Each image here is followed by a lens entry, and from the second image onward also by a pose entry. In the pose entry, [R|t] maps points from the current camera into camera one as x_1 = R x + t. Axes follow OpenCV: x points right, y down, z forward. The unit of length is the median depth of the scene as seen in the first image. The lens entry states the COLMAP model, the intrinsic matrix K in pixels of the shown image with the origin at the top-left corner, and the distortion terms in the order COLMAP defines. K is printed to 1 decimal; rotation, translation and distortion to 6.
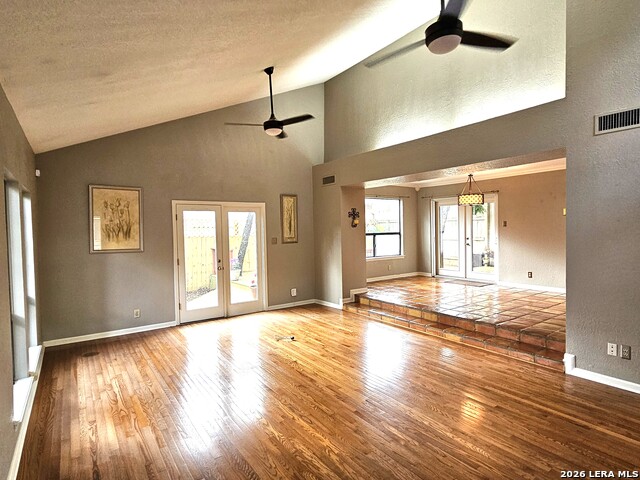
lens RADIAL K [[349.0, 0, 323.7], [0, 349.0, 238.7], [0, 0, 1]] dist [0.003449, 0.000656]
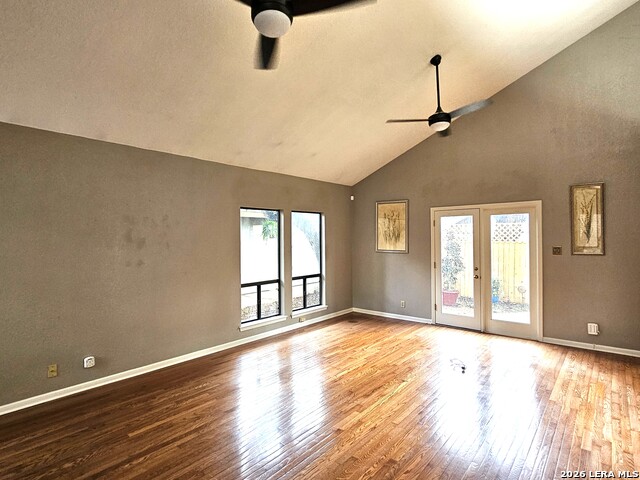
lens RADIAL K [[349.0, 0, 323.2], [0, 349.0, 237.4], [0, 0, 1]] dist [0.003449, 0.000656]
pose [[0.248198, 0.012325, -0.968631, 0.512324], [-0.025610, 0.999653, 0.006158, -0.015007], [0.968371, 0.023279, 0.248428, 0.389028]]
